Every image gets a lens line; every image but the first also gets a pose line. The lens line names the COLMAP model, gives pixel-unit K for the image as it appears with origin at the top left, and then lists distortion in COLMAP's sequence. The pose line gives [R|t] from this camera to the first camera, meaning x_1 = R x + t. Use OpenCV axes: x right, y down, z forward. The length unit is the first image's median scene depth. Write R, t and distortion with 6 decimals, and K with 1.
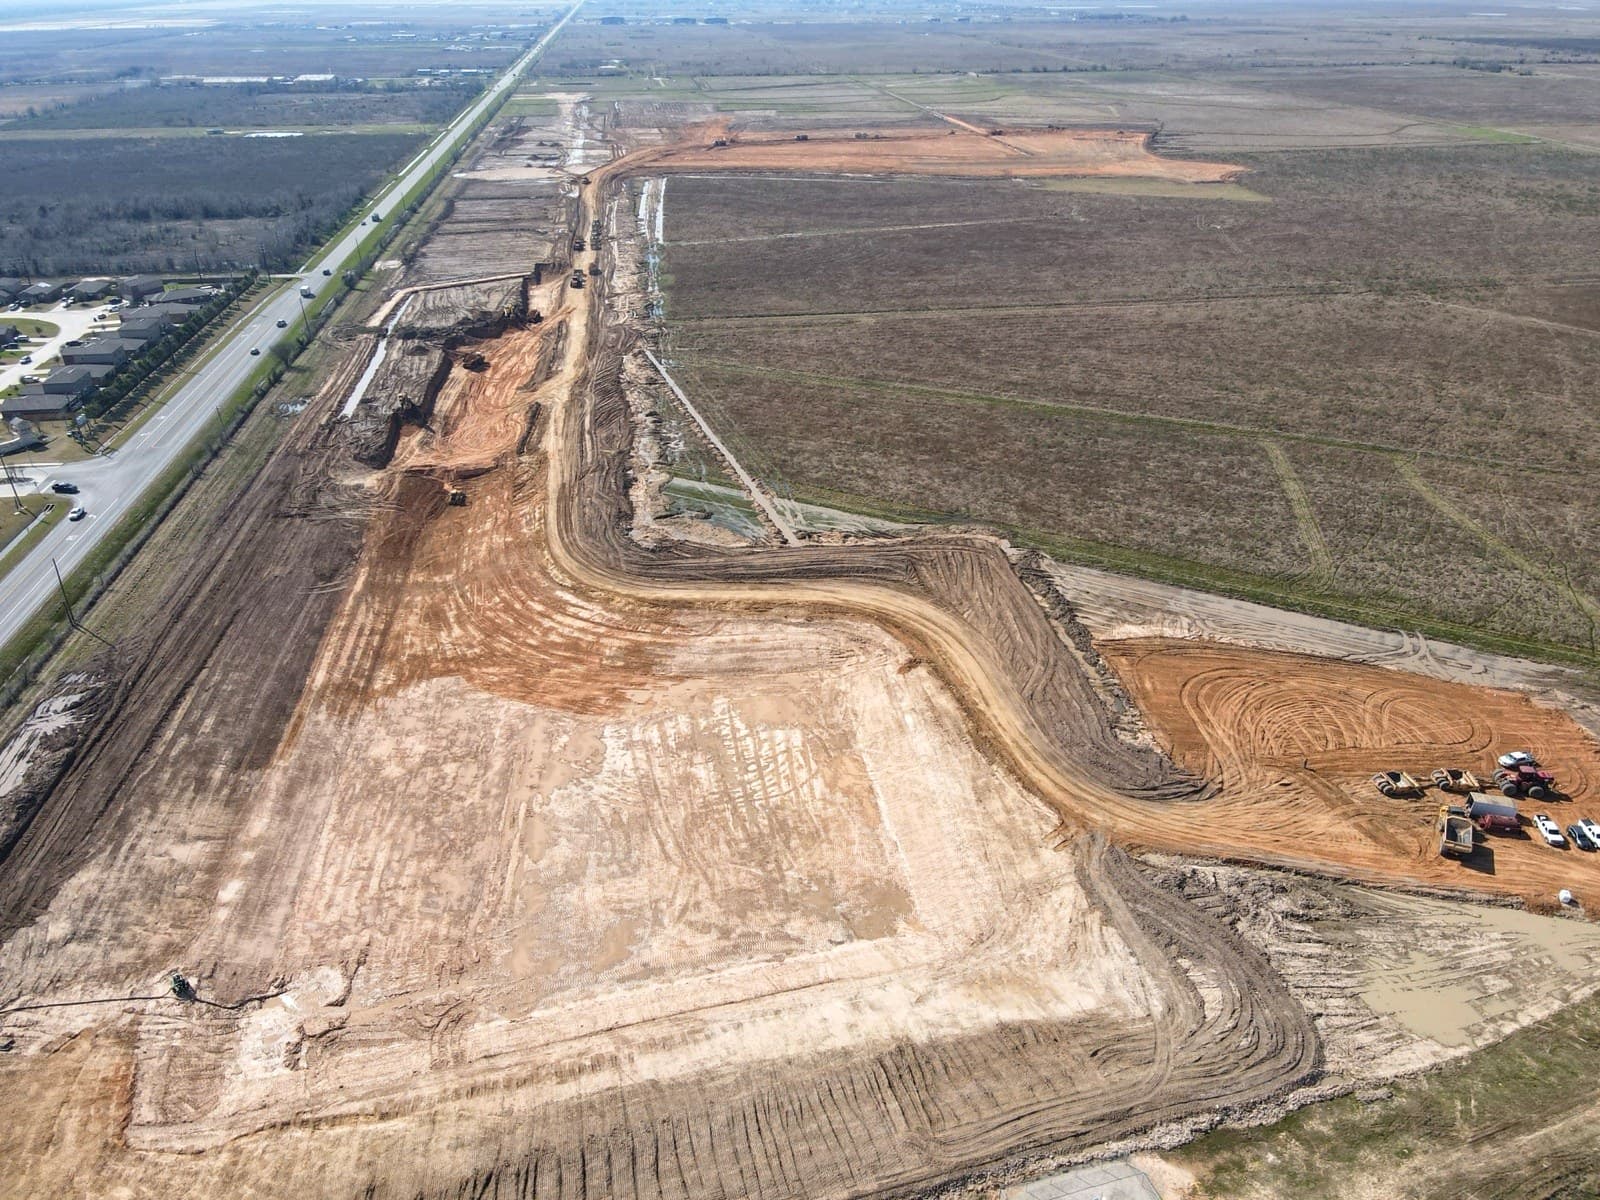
lens RADIAL K [[1165.0, 0, 800.0], [0, 1165.0, 600.0], [0, 0, 1]] dist [-0.009225, 0.009341]
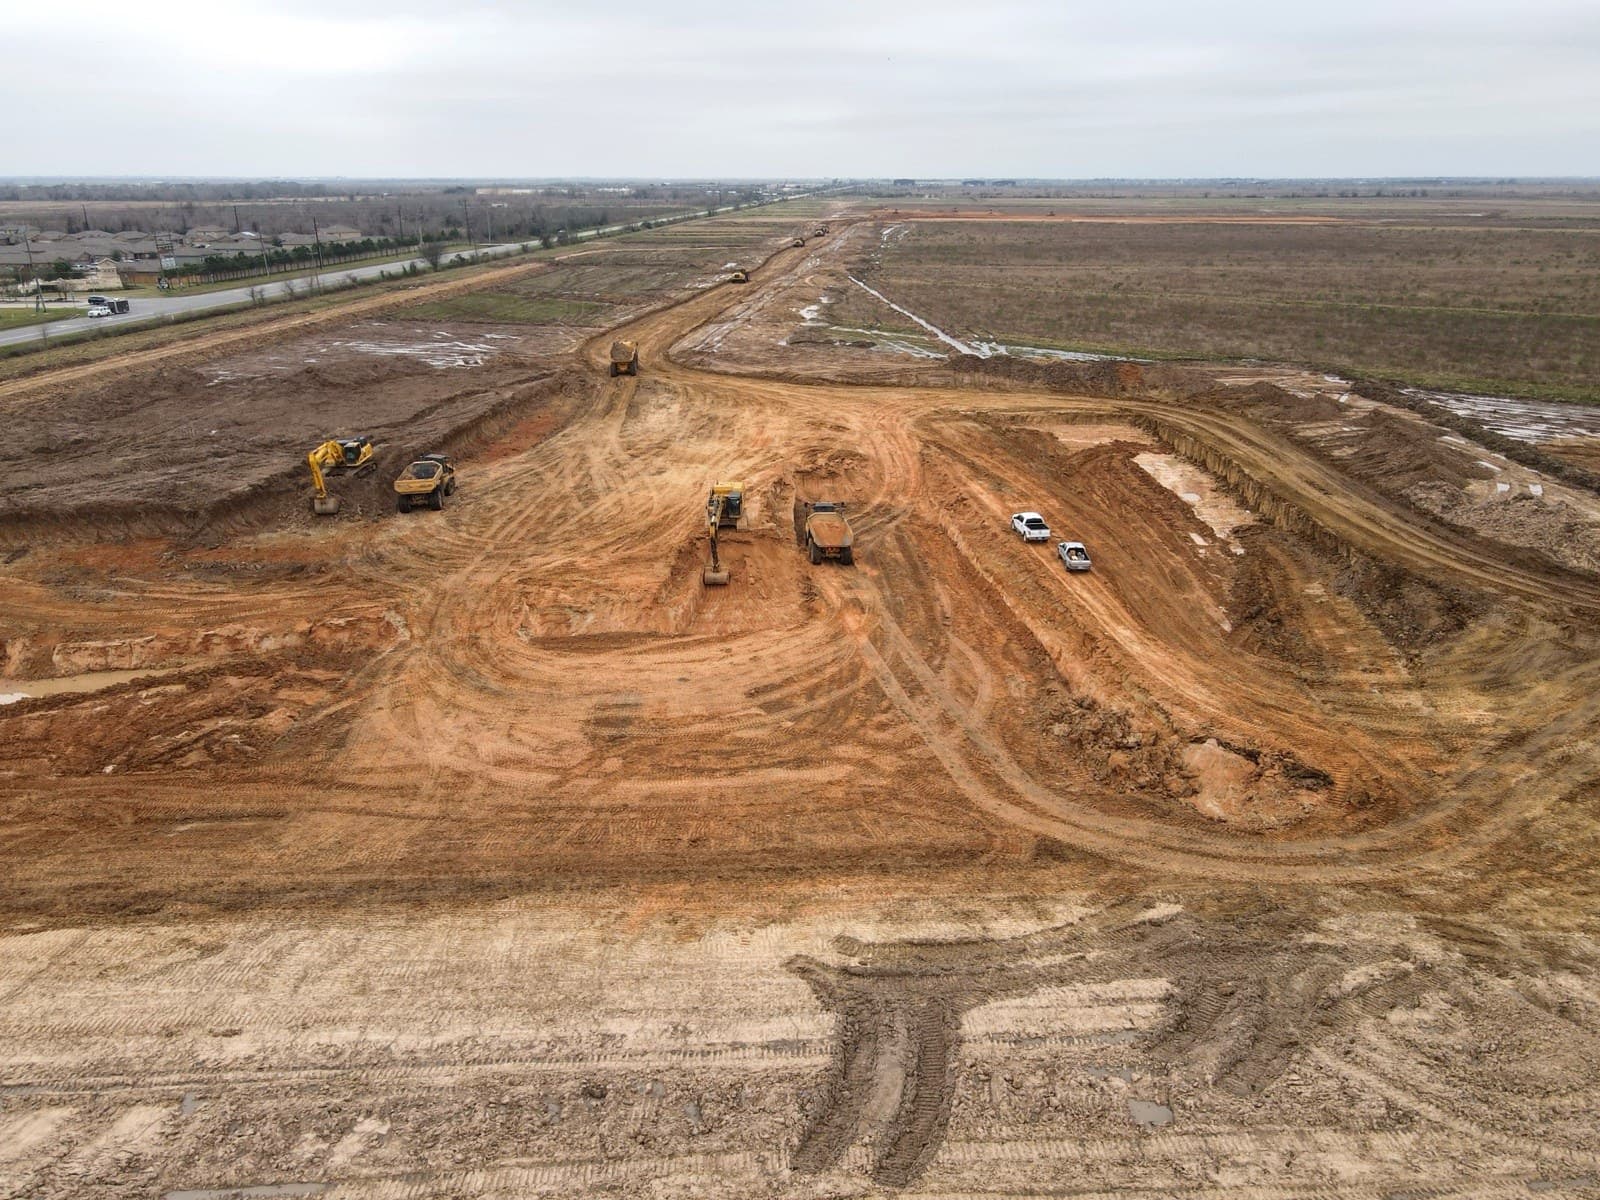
lens RADIAL K [[1165.4, 0, 800.0], [0, 1165.4, 600.0], [0, 0, 1]] dist [-0.016567, 0.060765]
pose [[0.973198, 0.082469, -0.214674, 0.053160], [-0.111739, 0.985462, -0.127984, 0.211501], [0.200998, 0.148541, 0.968264, 0.436385]]
